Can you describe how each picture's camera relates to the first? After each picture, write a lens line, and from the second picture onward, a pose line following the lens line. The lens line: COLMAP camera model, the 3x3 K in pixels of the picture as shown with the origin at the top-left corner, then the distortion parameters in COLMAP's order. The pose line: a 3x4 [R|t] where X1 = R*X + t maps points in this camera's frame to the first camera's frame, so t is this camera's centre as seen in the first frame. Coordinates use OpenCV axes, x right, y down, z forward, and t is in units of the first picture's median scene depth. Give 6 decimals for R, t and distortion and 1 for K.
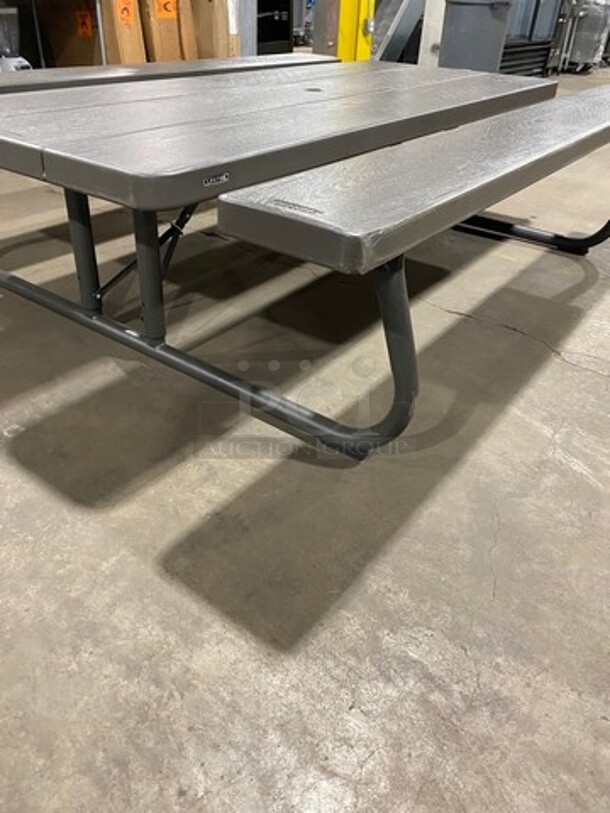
lens RADIAL K [[617.0, 0, 303.7], [0, 617.0, 389.6], [0, 0, 1]] dist [0.059958, -0.100025]
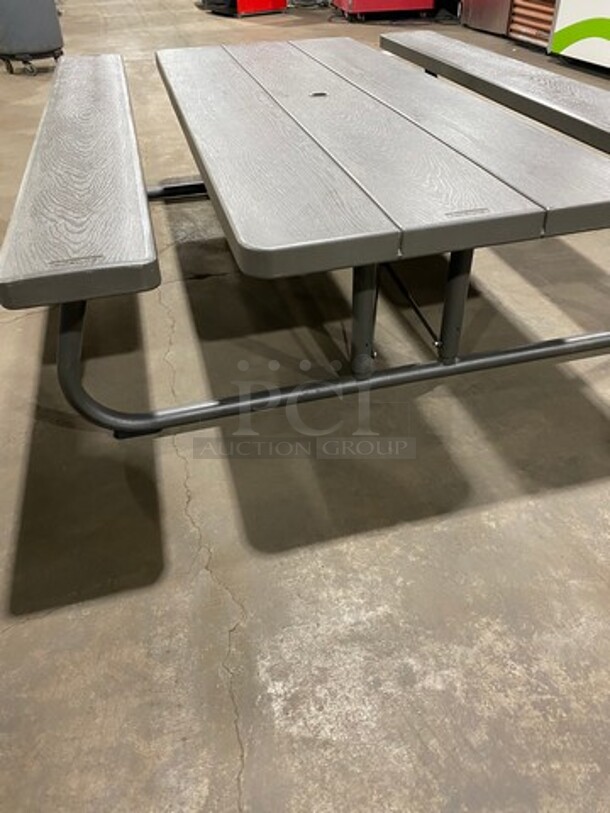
lens RADIAL K [[617.0, 0, 303.7], [0, 617.0, 389.6], [0, 0, 1]] dist [0.059958, -0.100025]
pose [[0.630033, -0.520997, 0.575864, -1.062050], [0.461629, 0.847572, 0.261765, -0.438557], [-0.624465, 0.100915, 0.774506, 0.327529]]
